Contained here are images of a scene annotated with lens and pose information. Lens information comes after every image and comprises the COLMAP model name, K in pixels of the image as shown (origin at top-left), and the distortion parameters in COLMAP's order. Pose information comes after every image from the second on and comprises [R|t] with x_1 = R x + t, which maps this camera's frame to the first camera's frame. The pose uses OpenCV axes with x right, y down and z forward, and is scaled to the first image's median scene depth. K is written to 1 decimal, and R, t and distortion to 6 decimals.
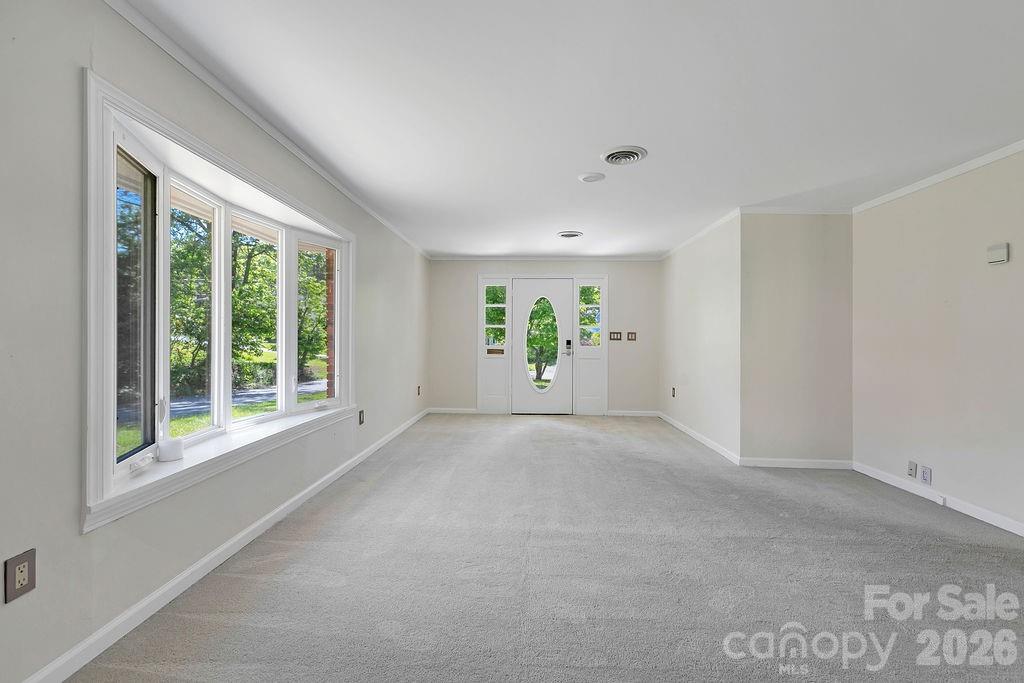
lens RADIAL K [[467.3, 0, 520.2], [0, 467.3, 338.5], [0, 0, 1]] dist [0.013261, -0.002958]
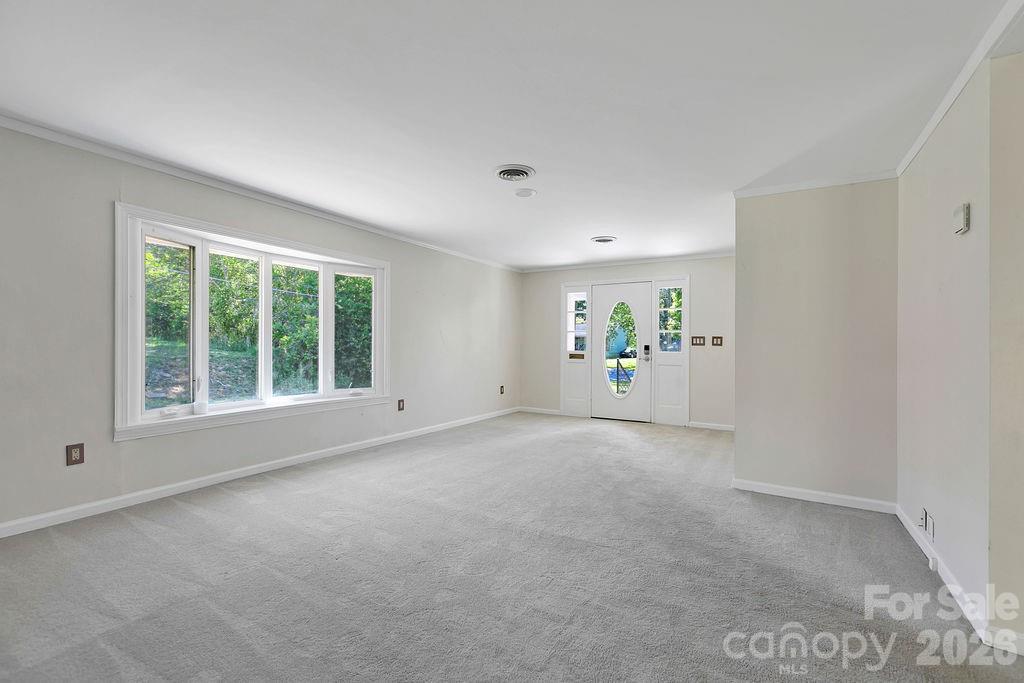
lens RADIAL K [[467.3, 0, 513.7], [0, 467.3, 346.5], [0, 0, 1]] dist [0.013261, -0.002958]
pose [[0.876110, 0.002086, -0.482107, 0.540058], [-0.001126, 0.999997, 0.002282, 0.006449], [0.482111, -0.001456, 0.876109, 0.037112]]
